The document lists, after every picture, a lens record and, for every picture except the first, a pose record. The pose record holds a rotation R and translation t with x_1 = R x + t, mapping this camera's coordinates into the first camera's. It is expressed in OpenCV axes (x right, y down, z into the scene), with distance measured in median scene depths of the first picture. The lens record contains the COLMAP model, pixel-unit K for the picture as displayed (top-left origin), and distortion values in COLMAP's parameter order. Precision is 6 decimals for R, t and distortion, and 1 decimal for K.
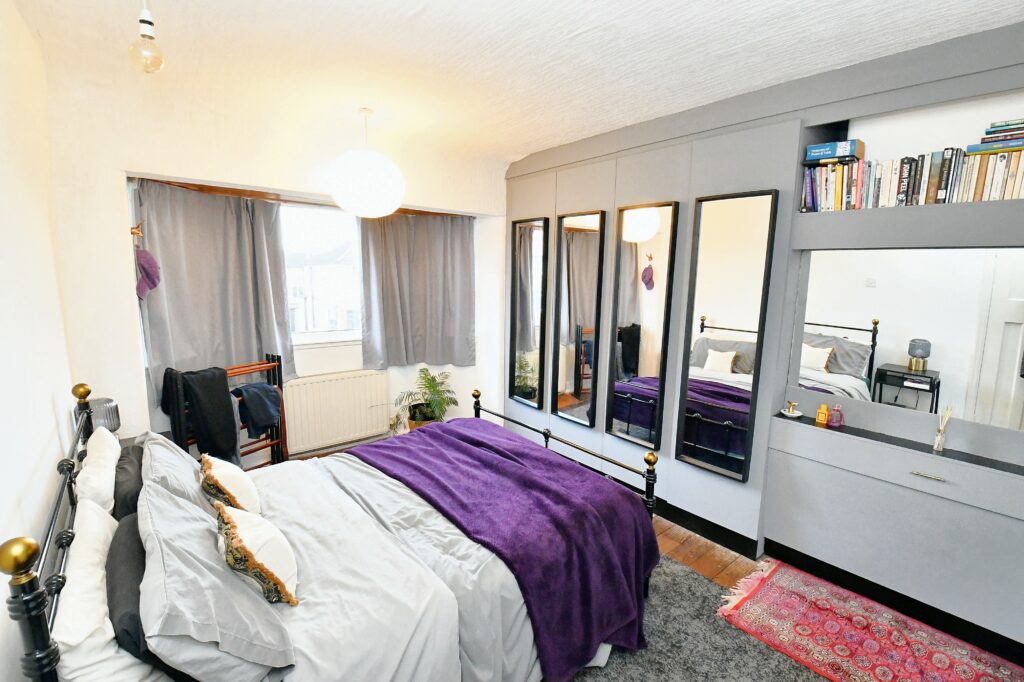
lens RADIAL K [[464.0, 0, 511.0], [0, 464.0, 336.7], [0, 0, 1]] dist [-0.005970, -0.000534]
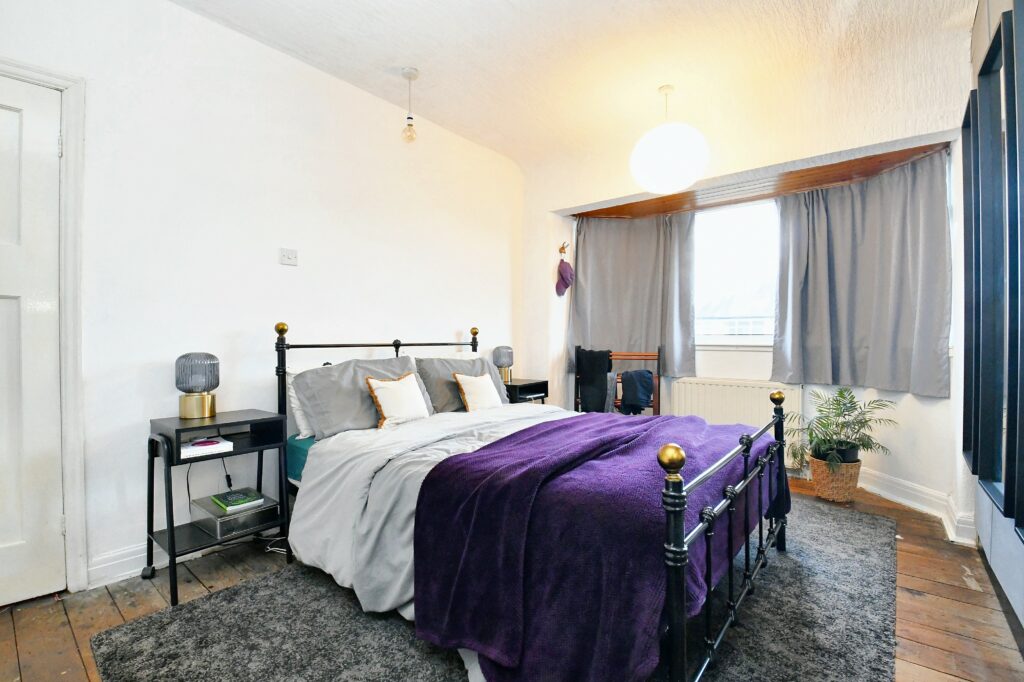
lens RADIAL K [[464.0, 0, 509.4], [0, 464.0, 342.3], [0, 0, 1]] dist [-0.005970, -0.000534]
pose [[0.200635, -0.007369, -0.979638, 0.436301], [-0.139673, 0.989541, -0.036050, 0.105423], [0.969658, 0.144062, 0.197507, 0.408022]]
